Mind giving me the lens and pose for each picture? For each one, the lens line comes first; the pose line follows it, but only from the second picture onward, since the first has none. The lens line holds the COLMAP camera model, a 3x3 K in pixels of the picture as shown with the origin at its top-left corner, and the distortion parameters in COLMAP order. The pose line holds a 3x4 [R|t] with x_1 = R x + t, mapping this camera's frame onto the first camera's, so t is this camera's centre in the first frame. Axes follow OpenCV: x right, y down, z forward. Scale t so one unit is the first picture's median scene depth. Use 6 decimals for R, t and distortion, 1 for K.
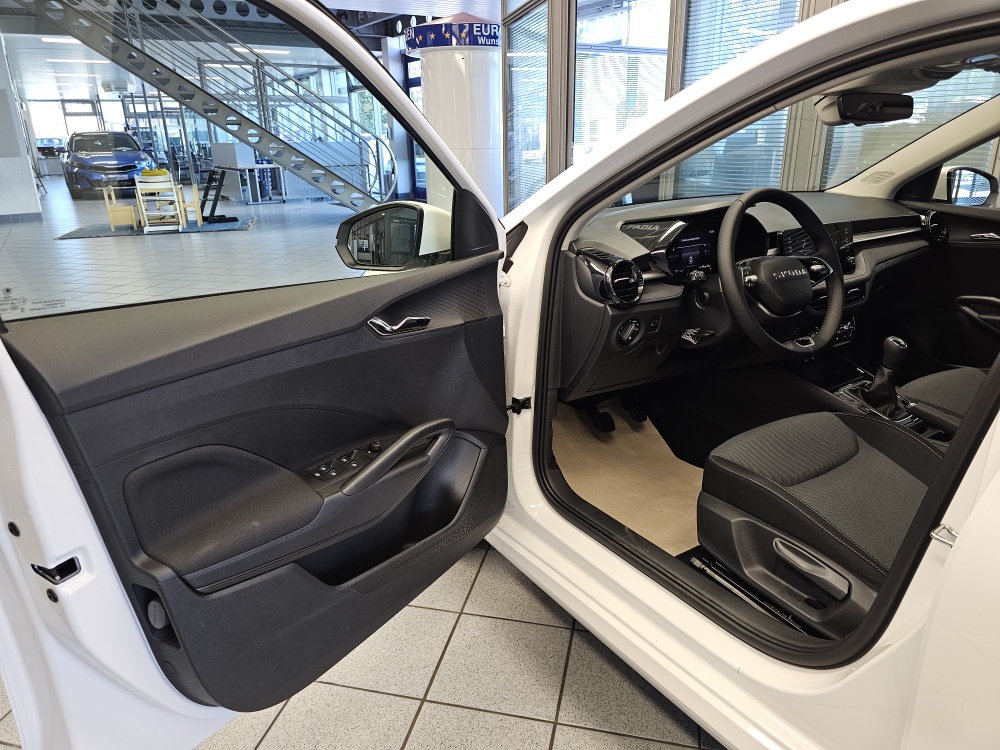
lens RADIAL K [[679.3, 0, 500.3], [0, 679.3, 376.5], [0, 0, 1]] dist [0.060245, -0.053696]
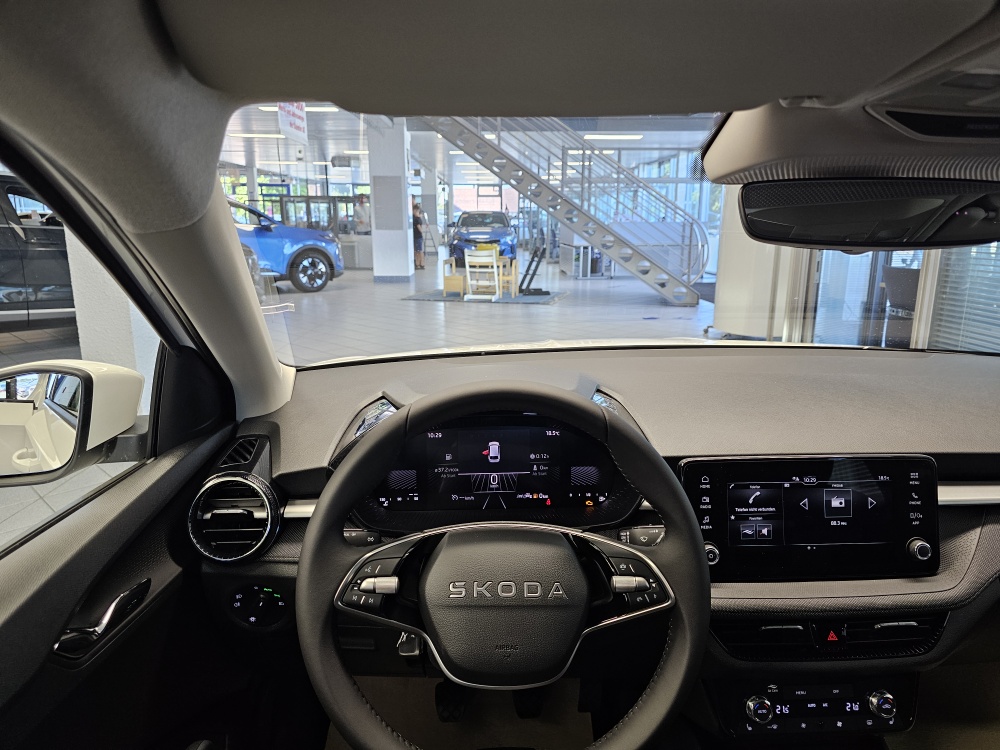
lens RADIAL K [[679.3, 0, 500.5], [0, 679.3, 373.0], [0, 0, 1]] dist [0.060245, -0.053696]
pose [[0.854232, 0.134094, -0.502300, 0.133328], [-0.187626, 0.980567, -0.057313, -0.054199], [0.484854, 0.143203, 0.862792, 0.129353]]
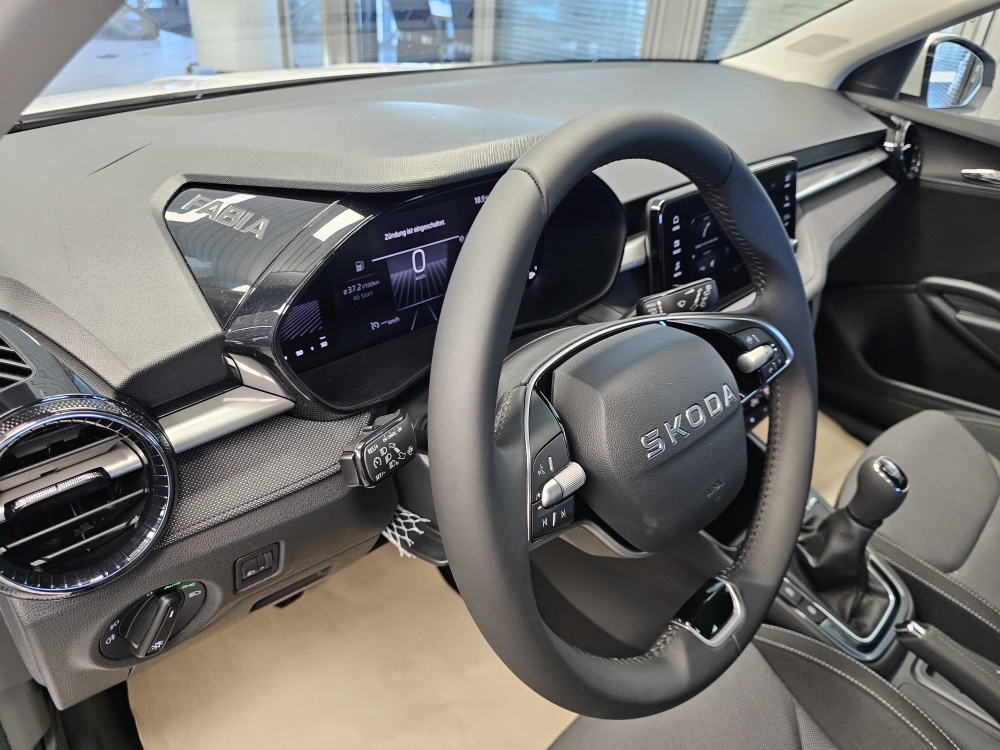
lens RADIAL K [[679.3, 0, 504.3], [0, 679.3, 369.9], [0, 0, 1]] dist [0.060245, -0.053696]
pose [[0.976247, -0.039762, 0.212980, 0.059257], [-0.006479, 0.977218, 0.212141, -0.049236], [-0.216563, -0.208482, 0.953748, 0.155815]]
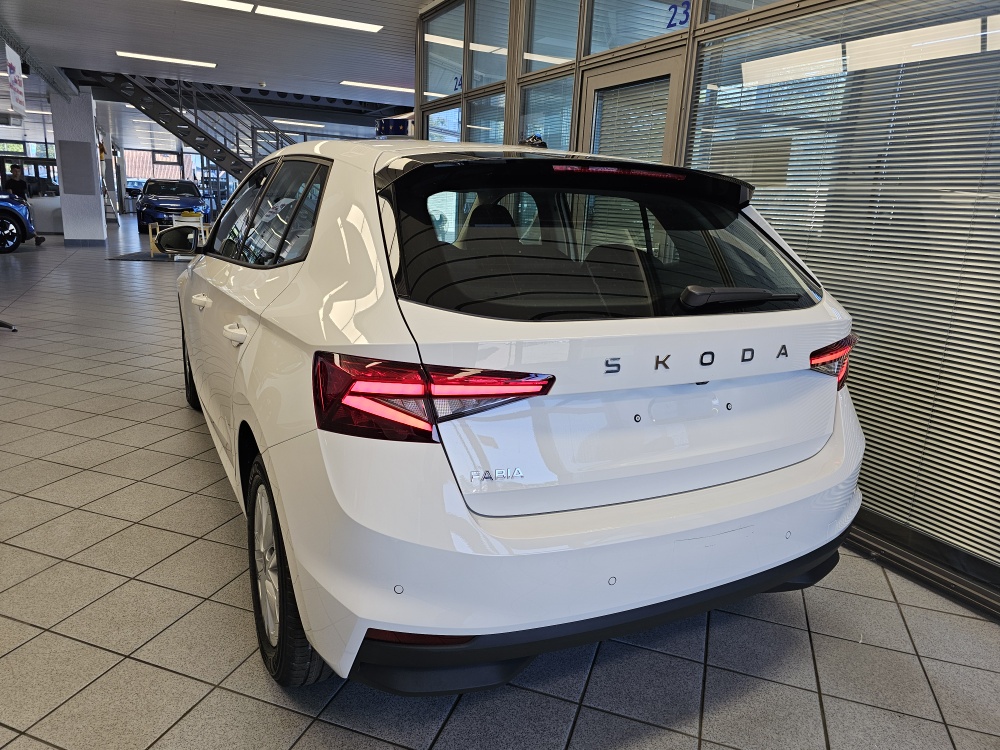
lens RADIAL K [[679.3, 0, 501.4], [0, 679.3, 377.3], [0, 0, 1]] dist [0.060245, -0.053696]
pose [[0.992369, 0.088376, -0.085987, 0.264322], [-0.095638, 0.991835, -0.084356, 0.066586], [0.077830, 0.091936, 0.992719, -0.232414]]
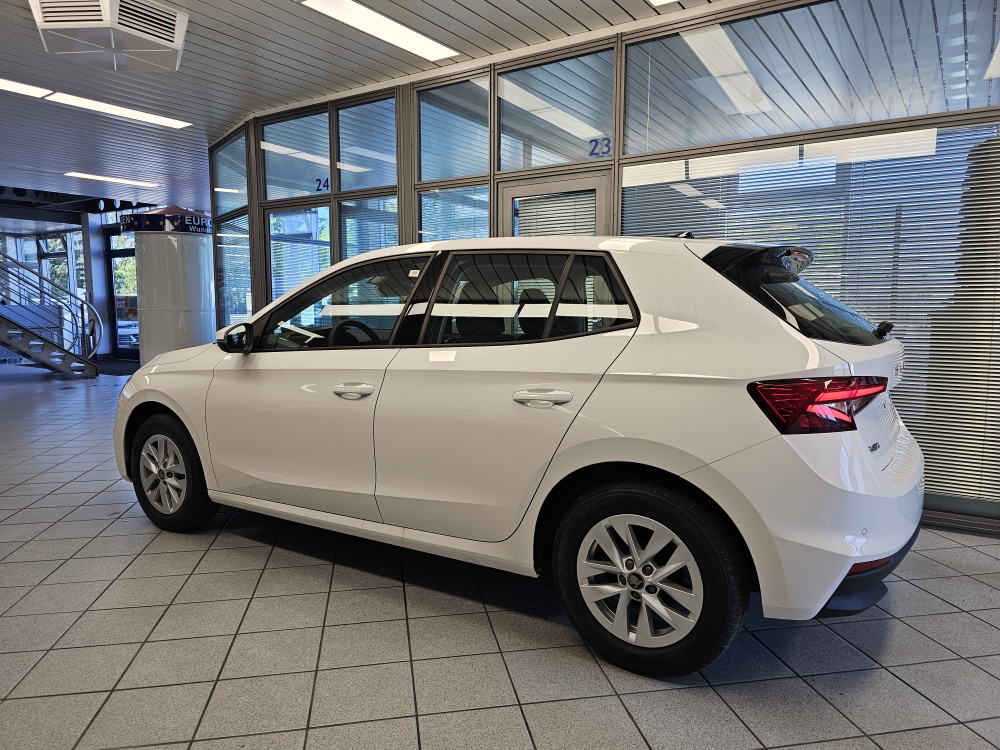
lens RADIAL K [[679.3, 0, 503.4], [0, 679.3, 378.0], [0, 0, 1]] dist [0.060245, -0.053696]
pose [[0.916335, -0.024690, 0.399650, -0.015354], [0.116871, 0.971128, -0.207972, 0.091942], [-0.382976, 0.237279, 0.892764, -0.248231]]
